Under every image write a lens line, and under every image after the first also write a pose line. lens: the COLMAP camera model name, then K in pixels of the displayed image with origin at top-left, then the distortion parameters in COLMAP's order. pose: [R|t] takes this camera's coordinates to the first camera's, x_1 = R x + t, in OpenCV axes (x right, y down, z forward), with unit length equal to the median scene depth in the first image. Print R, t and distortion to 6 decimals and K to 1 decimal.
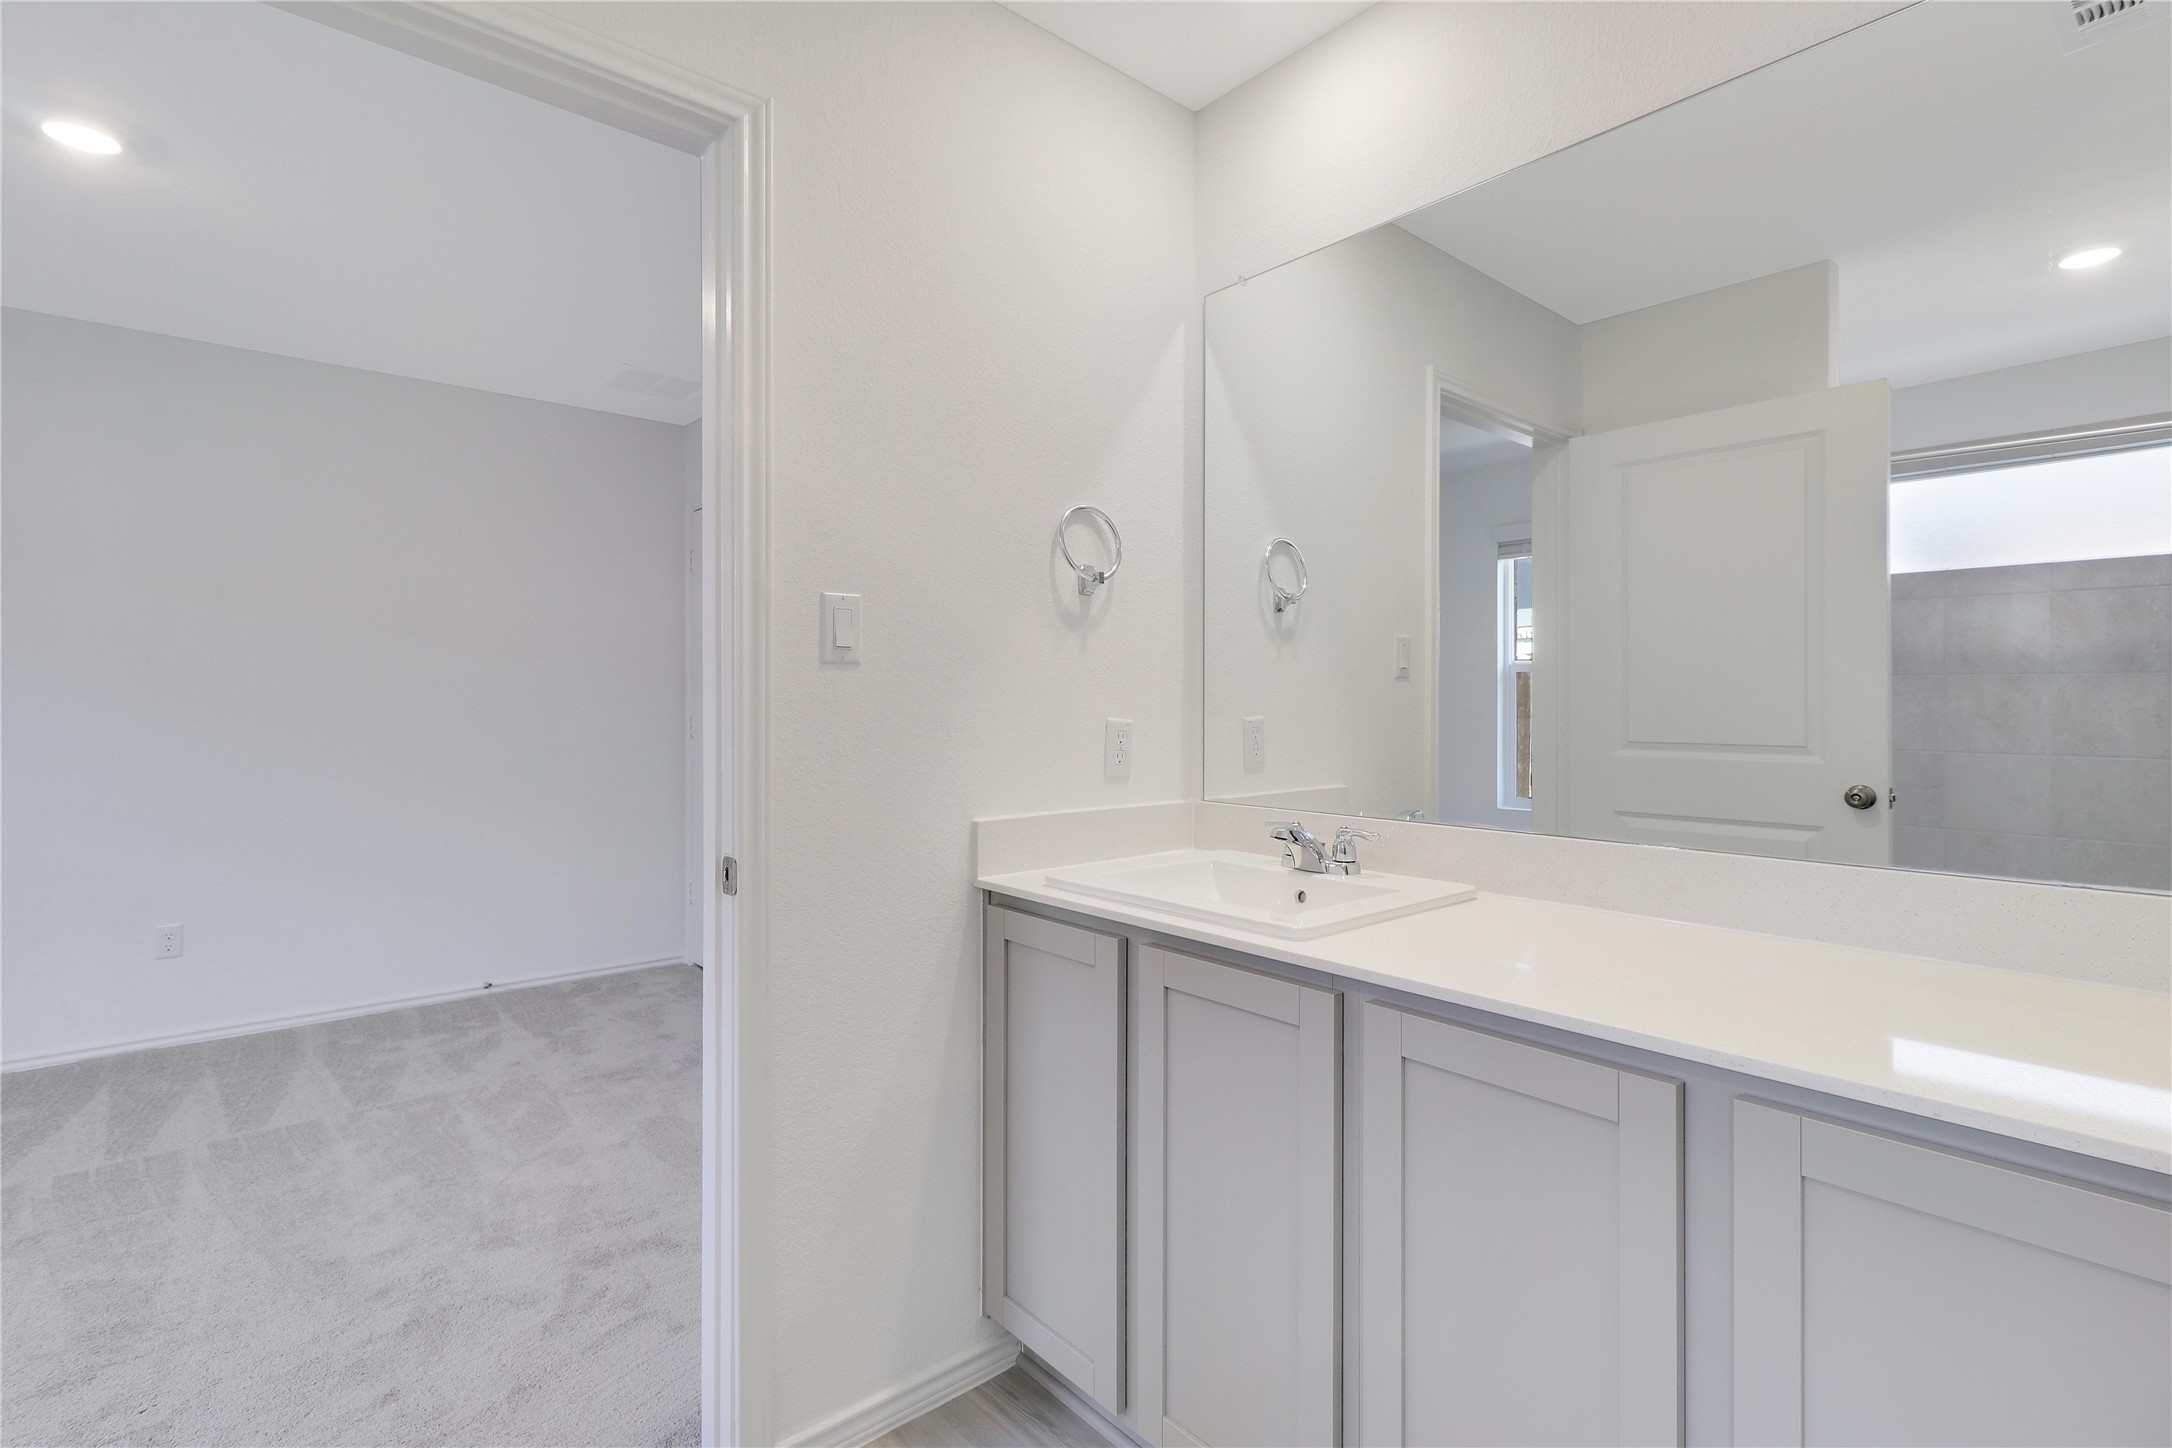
lens RADIAL K [[1023.7, 0, 1084.6], [0, 1023.7, 717.4], [0, 0, 1]] dist [0.001326, 0.000097]
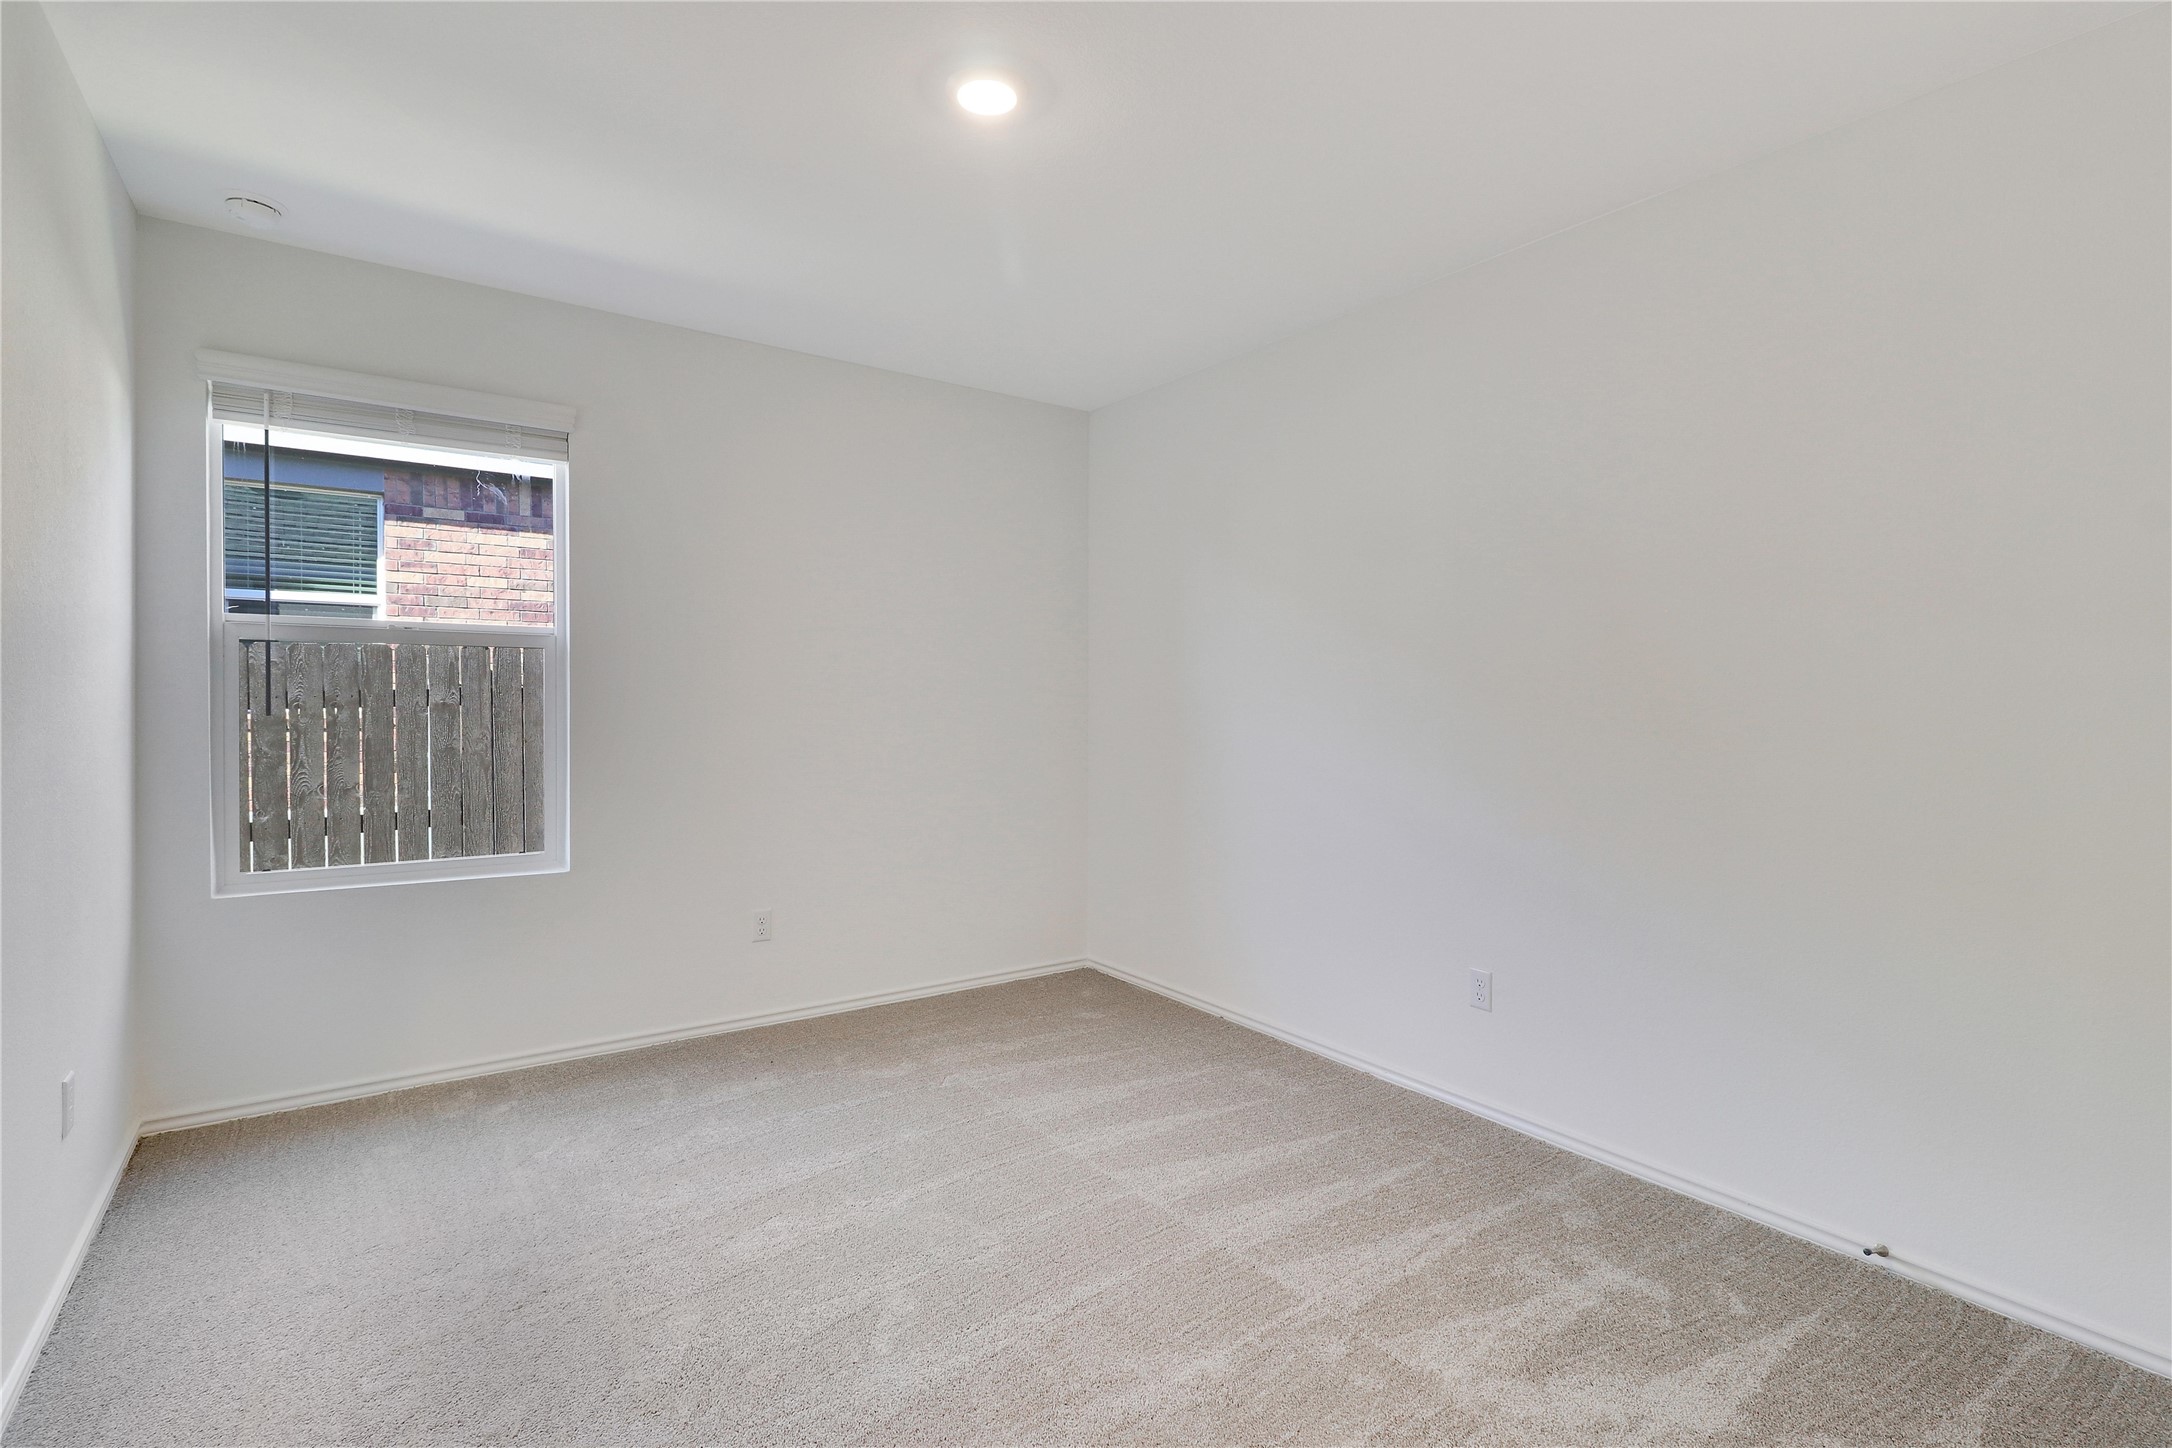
lens RADIAL K [[1023.7, 0, 1087.7], [0, 1023.7, 725.7], [0, 0, 1]] dist [0.001326, 0.000097]
pose [[-0.094076, 0.026512, -0.995212, -0.043703], [-0.015557, 0.999484, 0.028097, -0.013905], [0.995443, 0.018126, -0.093615, 0.792838]]
